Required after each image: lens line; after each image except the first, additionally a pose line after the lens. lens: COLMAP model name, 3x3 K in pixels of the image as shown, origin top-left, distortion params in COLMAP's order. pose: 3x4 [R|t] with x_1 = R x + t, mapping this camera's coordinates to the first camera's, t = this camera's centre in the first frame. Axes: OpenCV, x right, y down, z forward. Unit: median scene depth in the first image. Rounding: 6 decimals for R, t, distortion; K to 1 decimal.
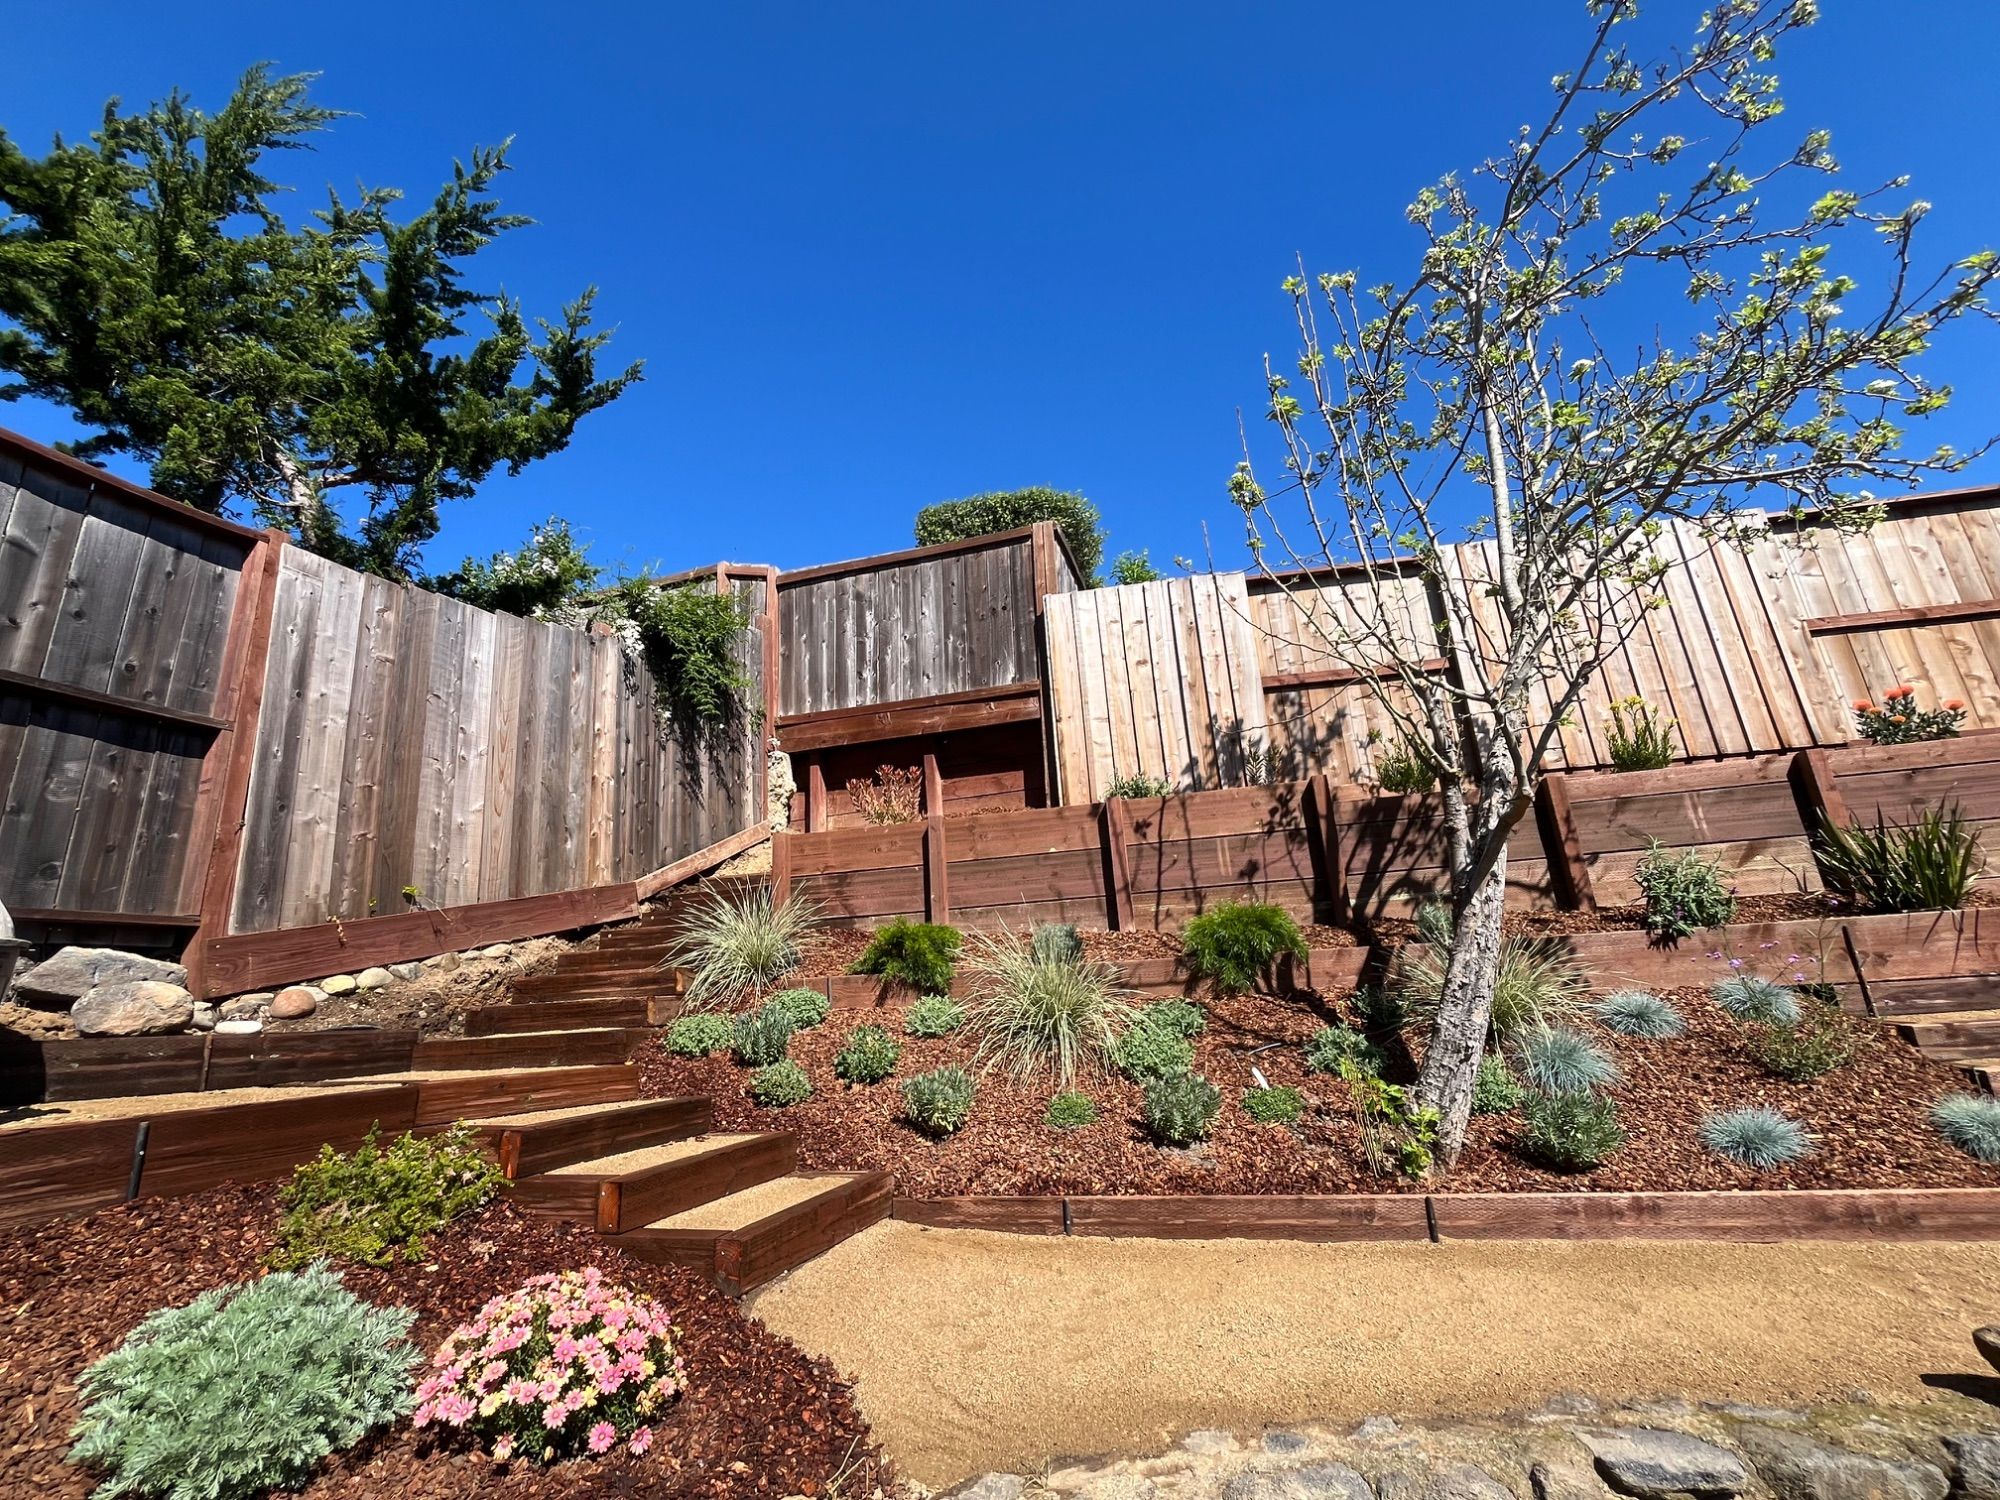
lens RADIAL K [[853.2, 0, 1000.0], [0, 853.2, 750.0], [0, 0, 1]] dist [-0.003937, -0.000424]
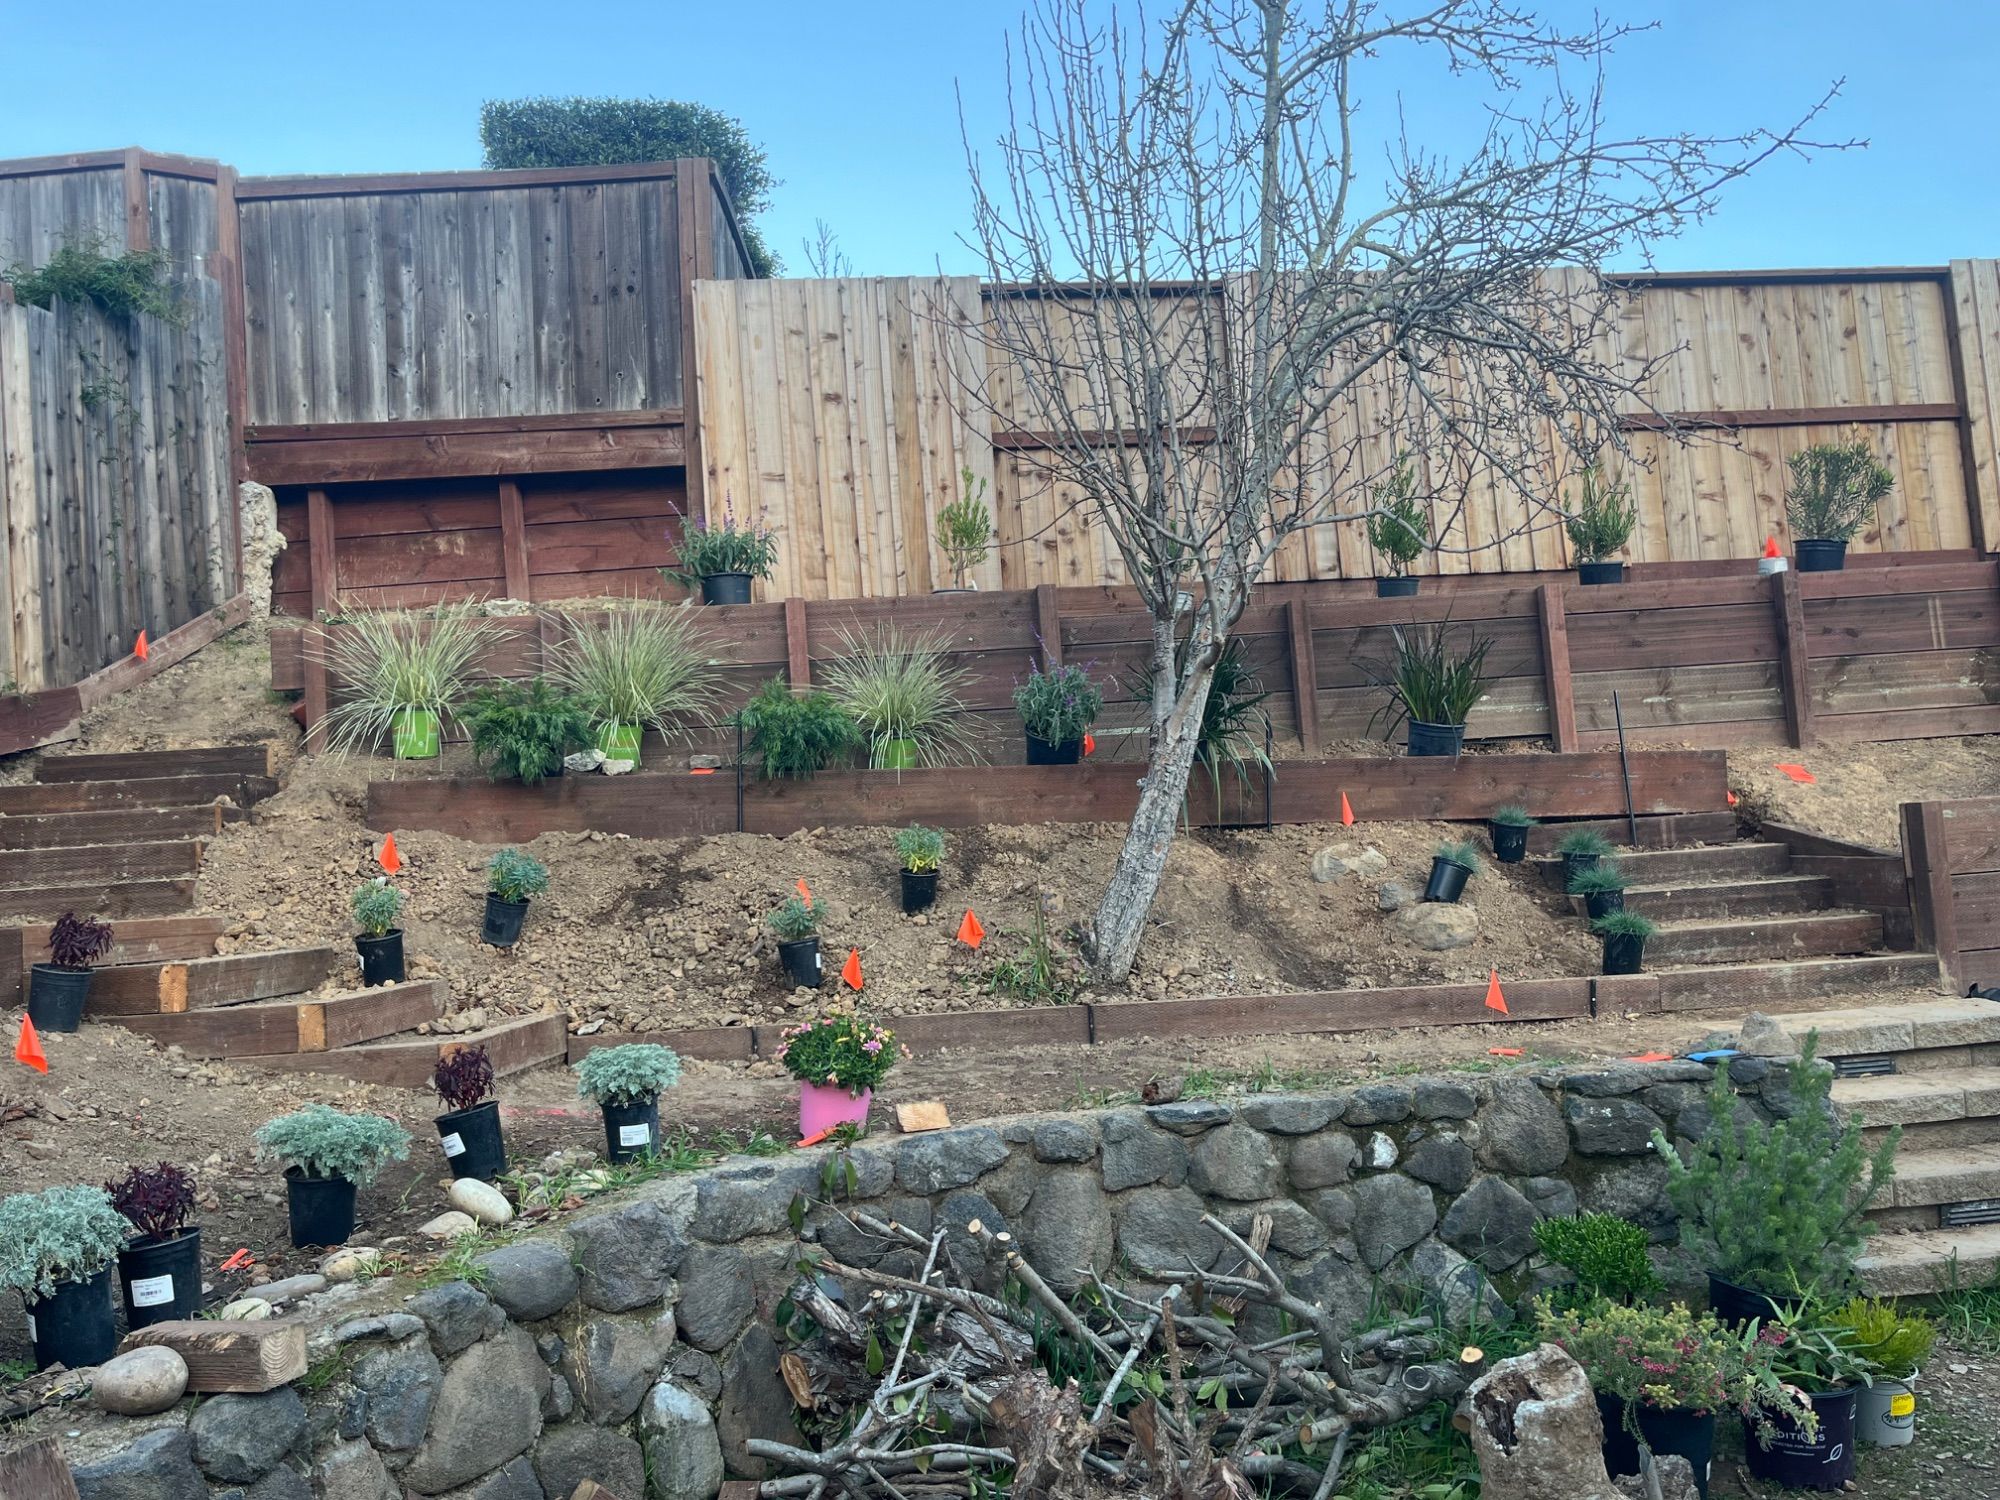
lens RADIAL K [[1597.2, 0, 999.0], [0, 1597.2, 731.9], [0, 0, 1]] dist [0.064452, -0.083095]
pose [[0.953935, 0.017758, 0.299488, -0.091601], [-0.072682, 0.982189, 0.173267, -0.066701], [-0.291077, -0.187053, 0.938235, -0.329567]]
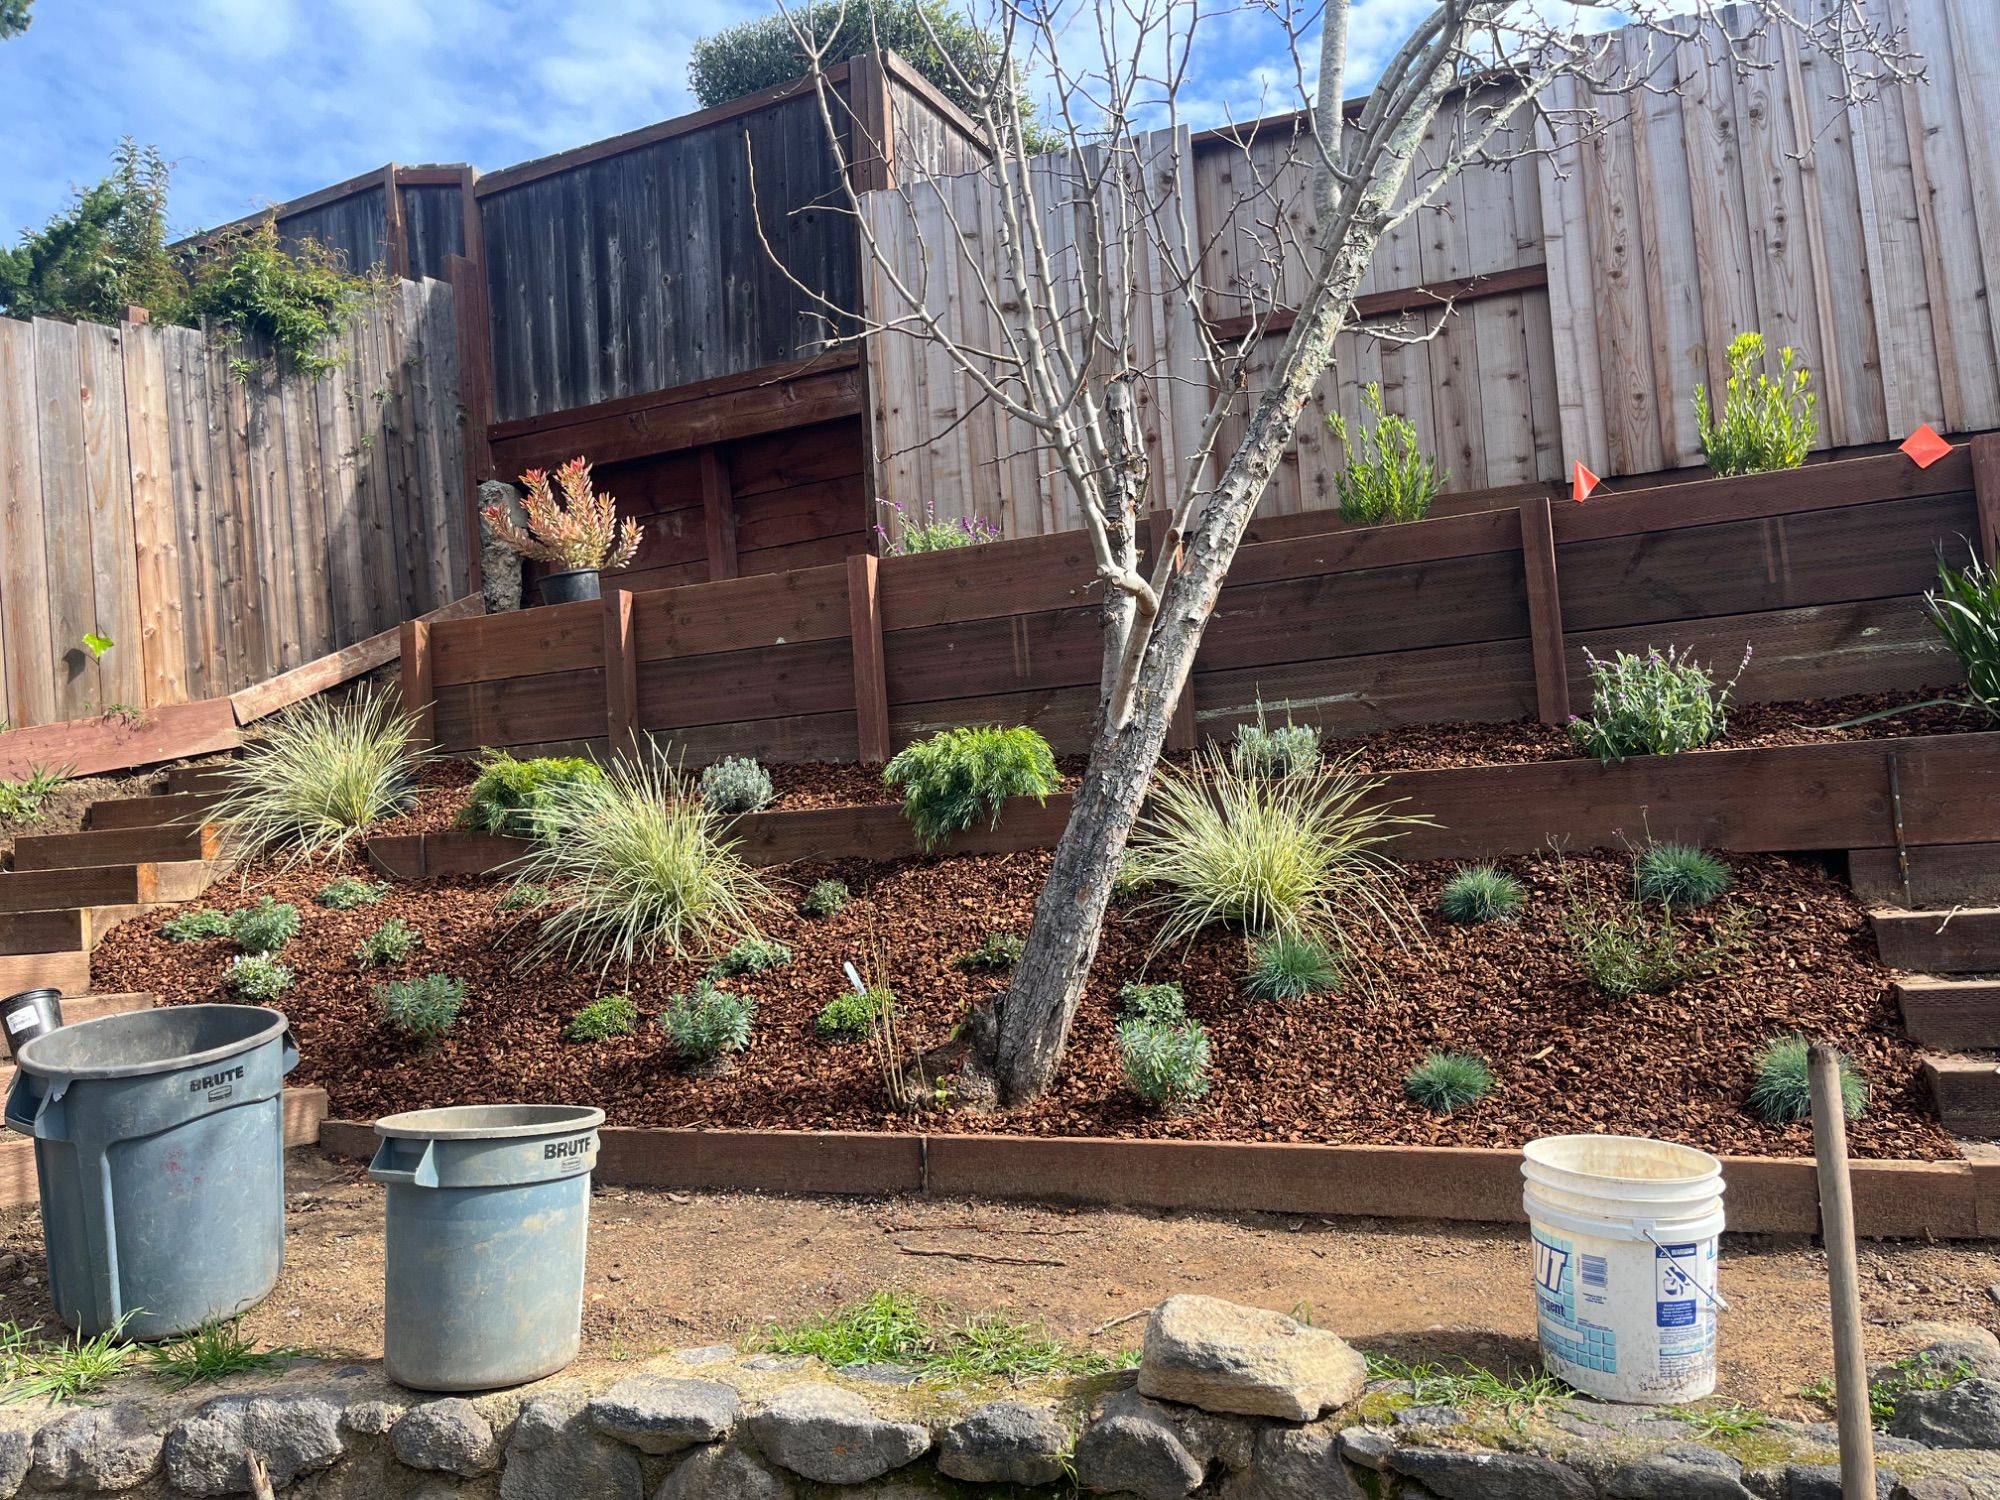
lens RADIAL K [[1483.0, 0, 999.9], [0, 1483.0, 771.8], [0, 0, 1]] dist [0.048503, -0.000199]
pose [[0.983286, -0.009737, -0.181806, 0.322459], [0.053193, 0.970365, 0.235716, -0.032314], [0.174123, -0.241447, 0.954664, -0.056742]]
